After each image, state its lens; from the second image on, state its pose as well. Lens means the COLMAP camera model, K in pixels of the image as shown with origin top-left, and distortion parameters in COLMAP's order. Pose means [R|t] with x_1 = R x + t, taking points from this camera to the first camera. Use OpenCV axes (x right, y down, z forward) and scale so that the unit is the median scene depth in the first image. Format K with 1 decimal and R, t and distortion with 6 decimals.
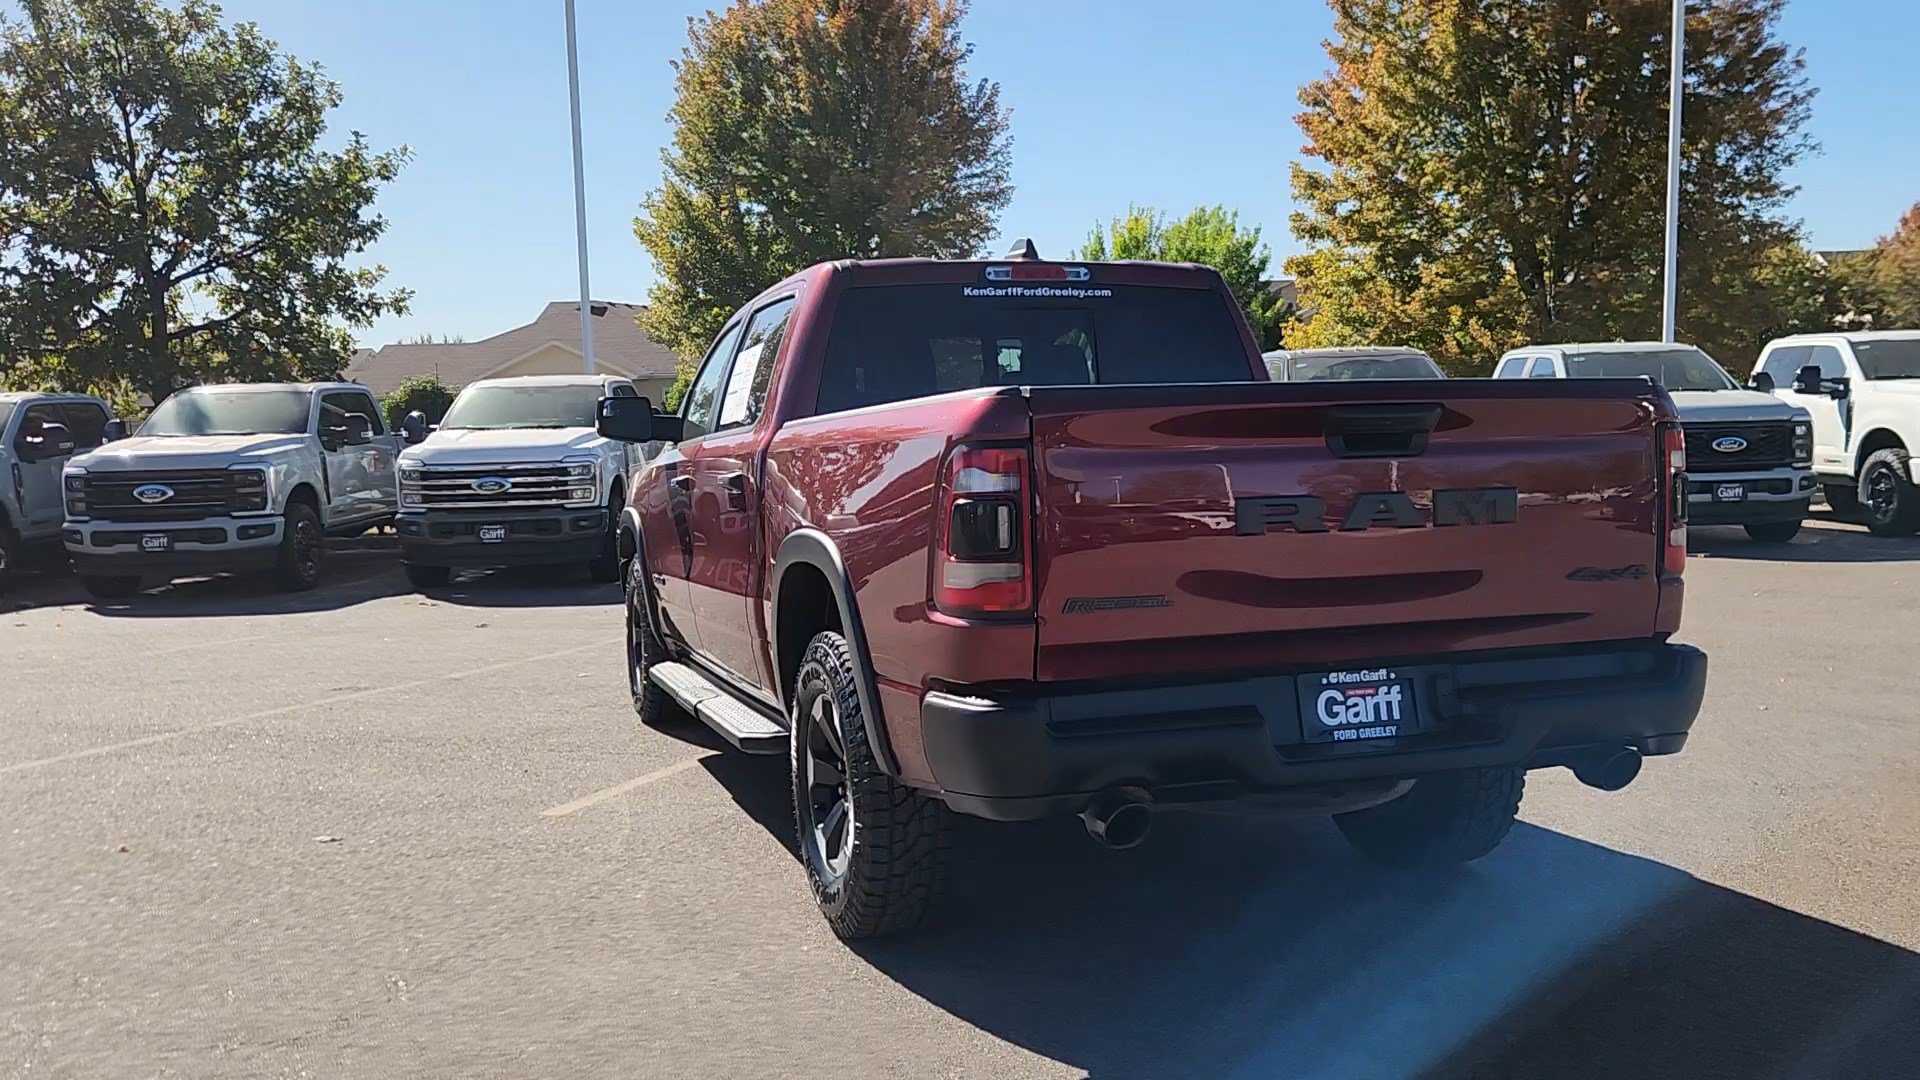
lens RADIAL K [[1625.0, 0, 946.8], [0, 1625.0, 543.0], [0, 0, 1]] dist [0.035367, -0.022459]
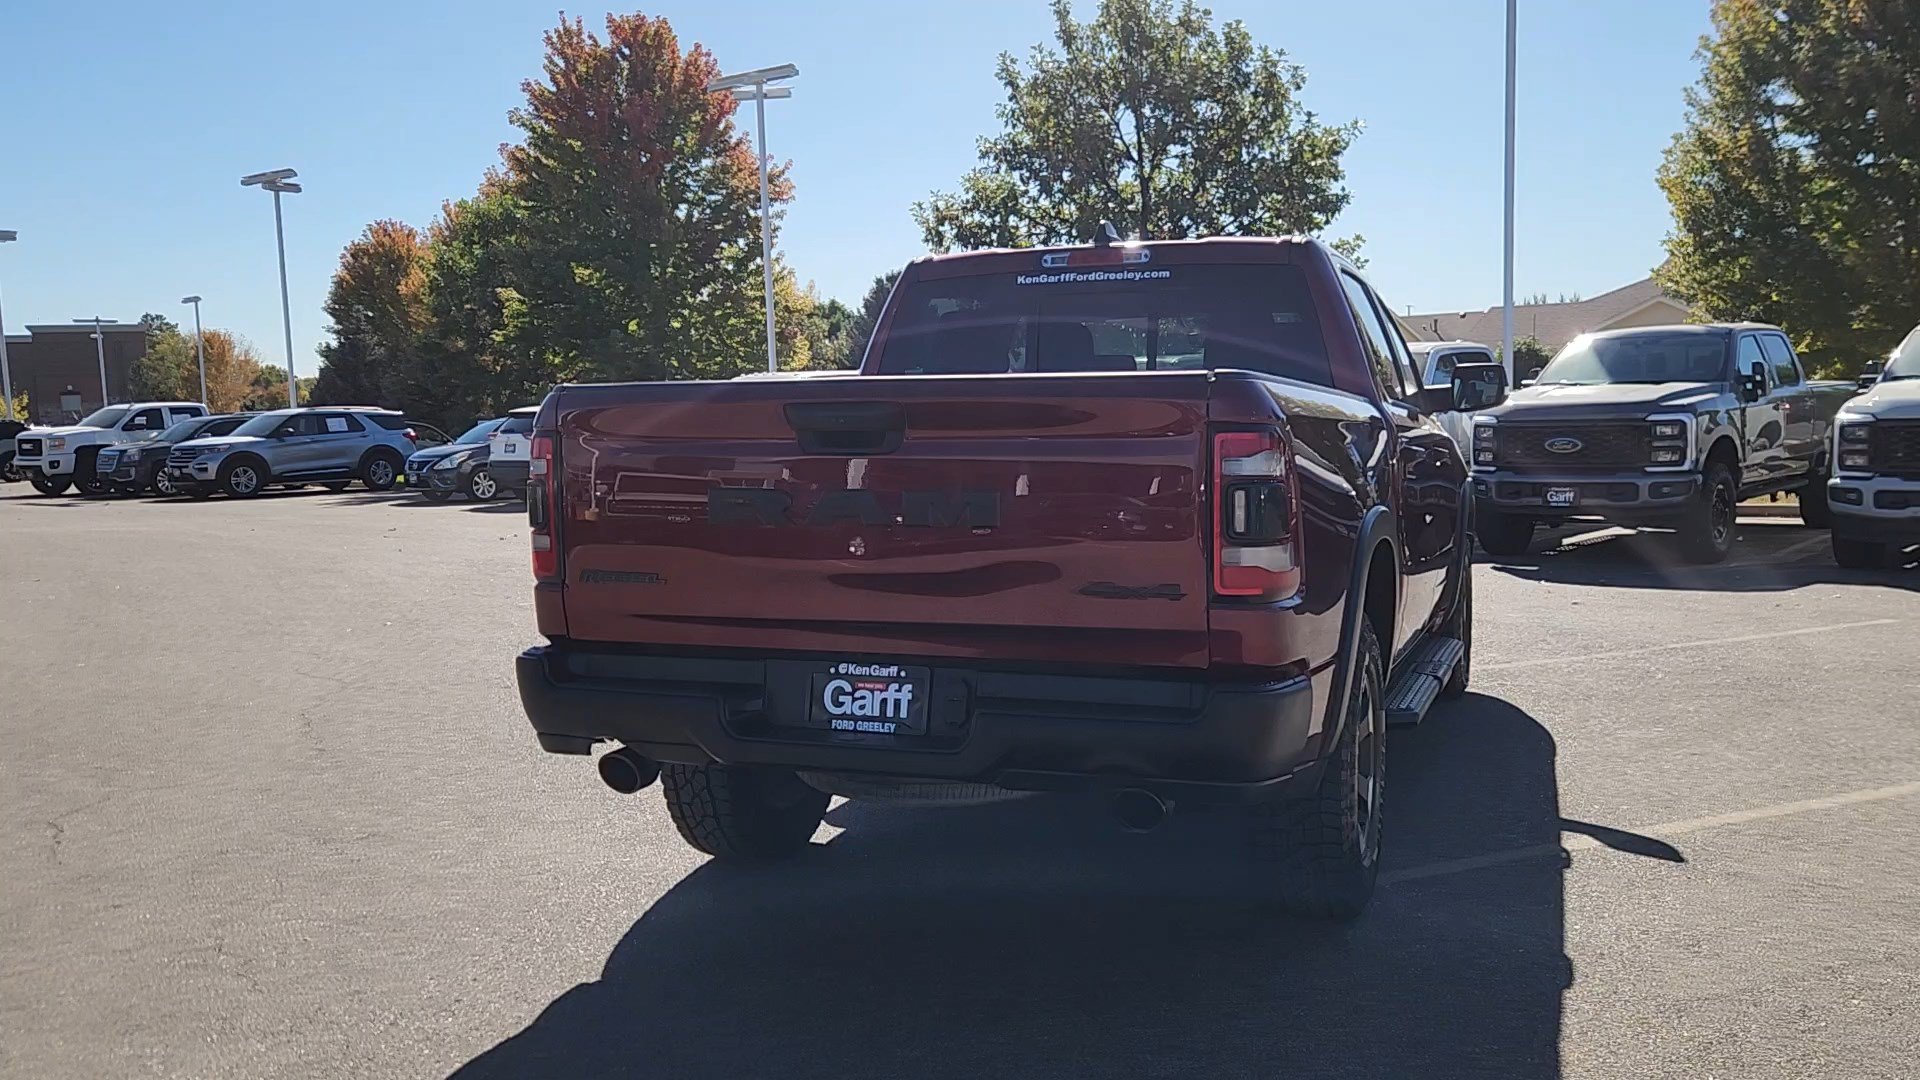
lens RADIAL K [[1625.0, 0, 949.4], [0, 1625.0, 550.9], [0, 0, 1]] dist [0.035367, -0.022459]
pose [[0.768181, 0.067227, -0.636694, 0.229577], [-0.048665, 0.997726, 0.046632, -0.010308], [0.638381, -0.004837, 0.769705, 0.062565]]
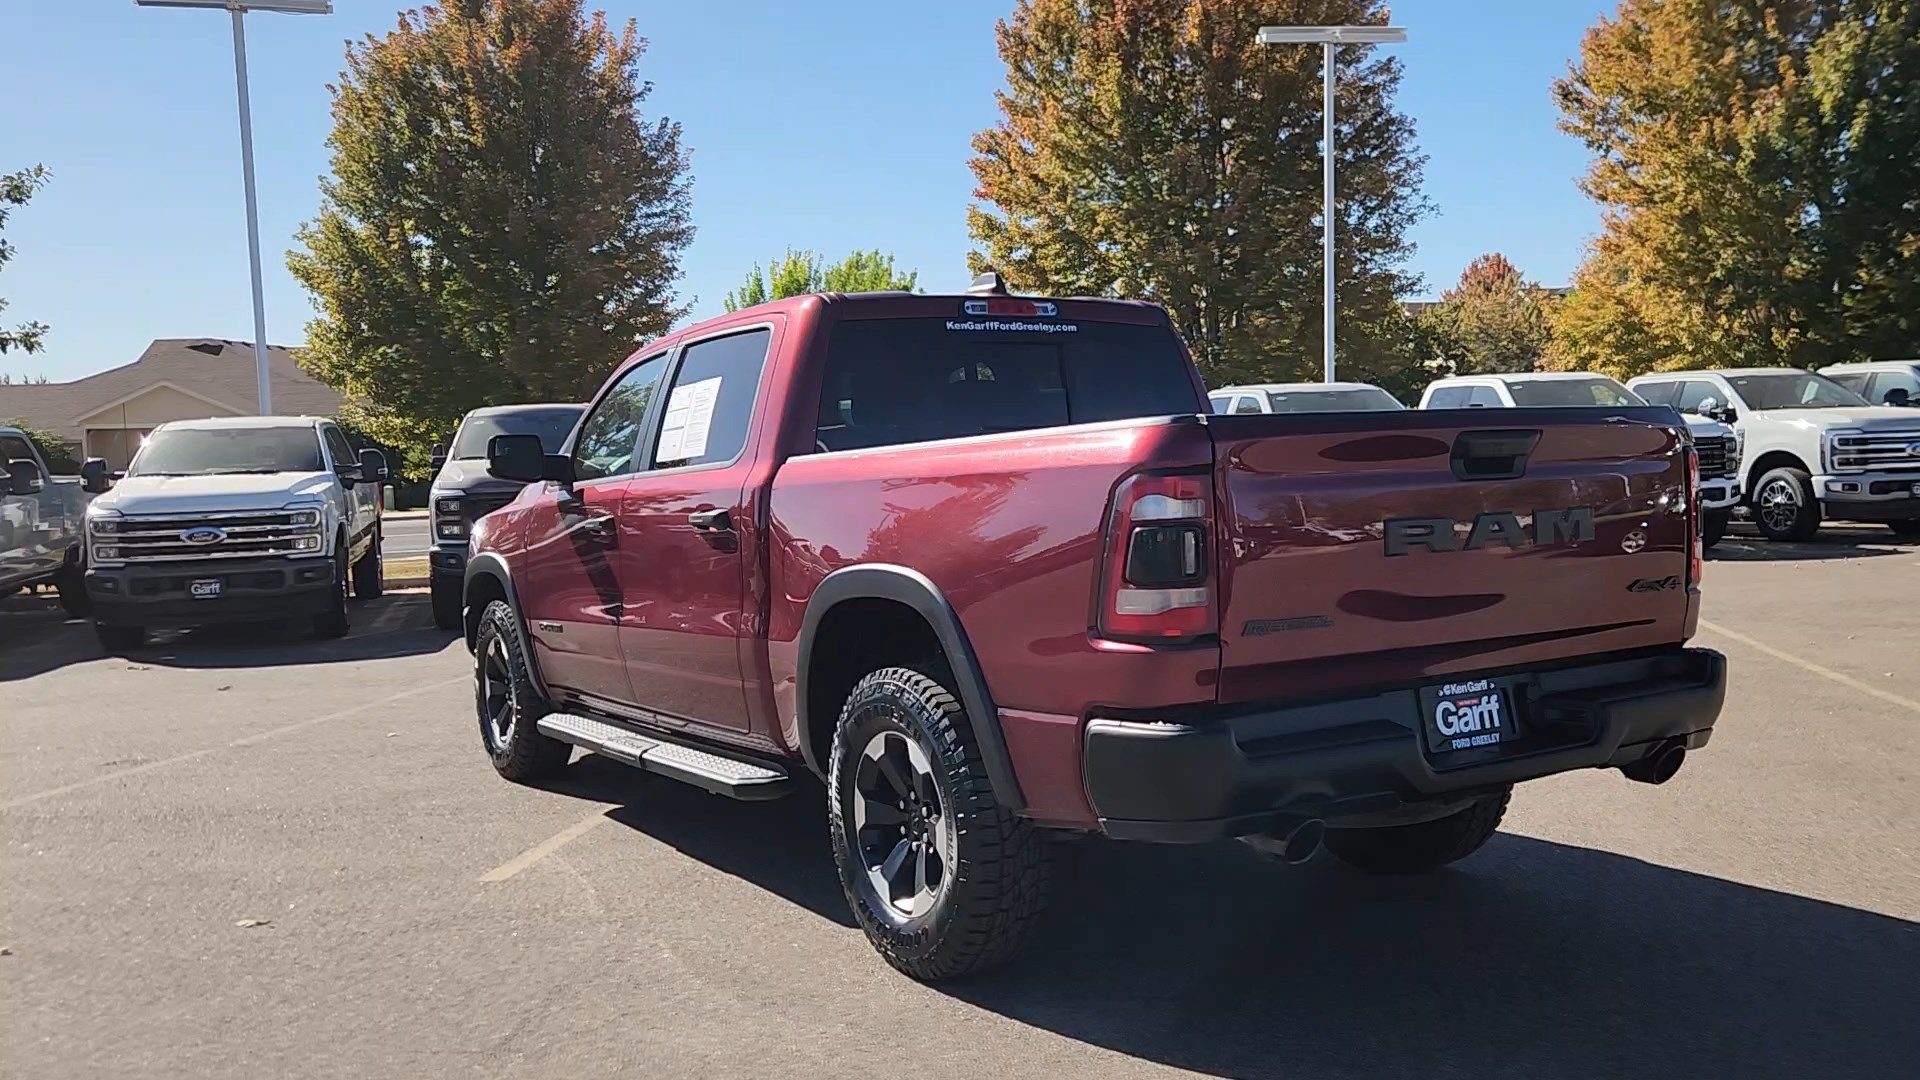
lens RADIAL K [[1625.0, 0, 946.0], [0, 1625.0, 543.6], [0, 0, 1]] dist [0.035367, -0.022459]
pose [[0.974652, -0.021733, 0.222668, -0.076539], [0.027340, 0.999381, -0.022128, 0.000647], [-0.222049, 0.027654, 0.974643, 0.009845]]
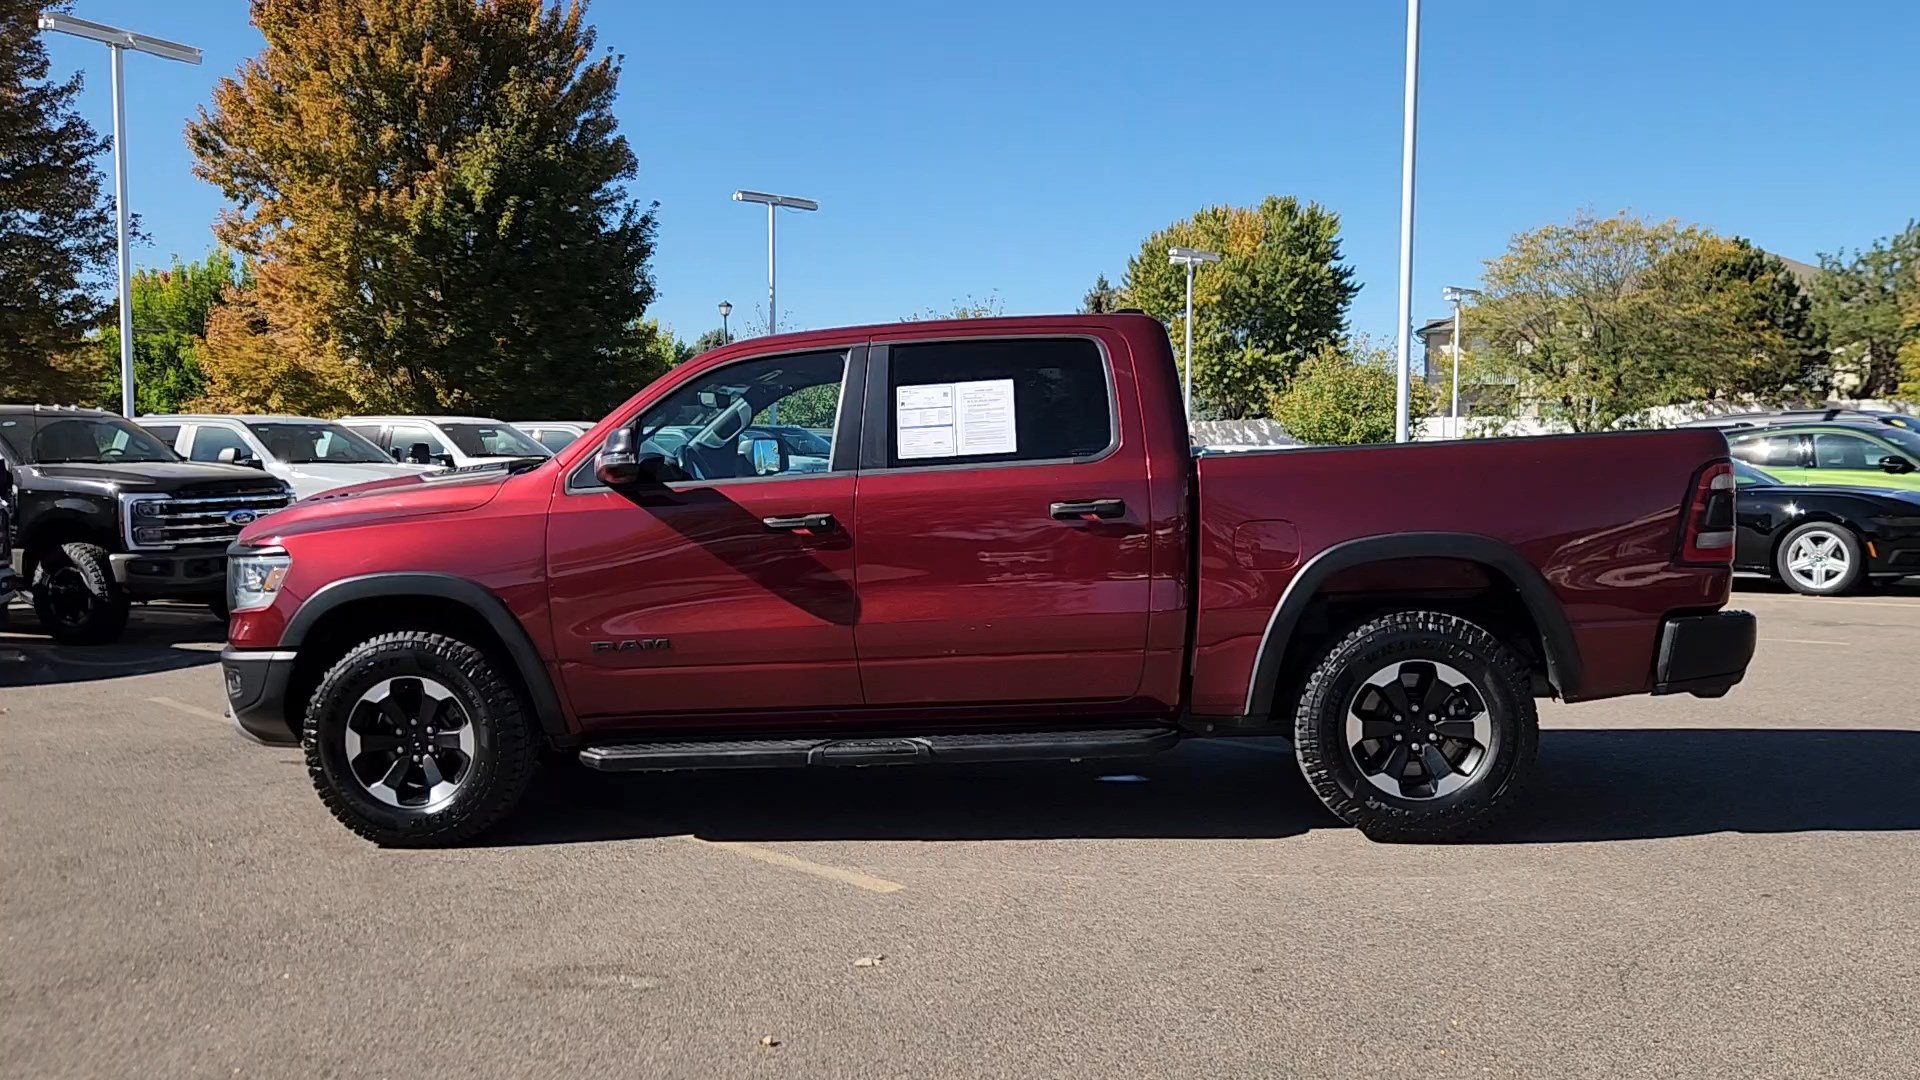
lens RADIAL K [[1625.0, 0, 947.9], [0, 1625.0, 539.8], [0, 0, 1]] dist [0.035367, -0.022459]
pose [[0.404570, -0.023936, 0.914194, -0.414110], [0.075584, 0.997112, -0.007342, -0.006097], [-0.911378, 0.072069, 0.405211, 0.237594]]
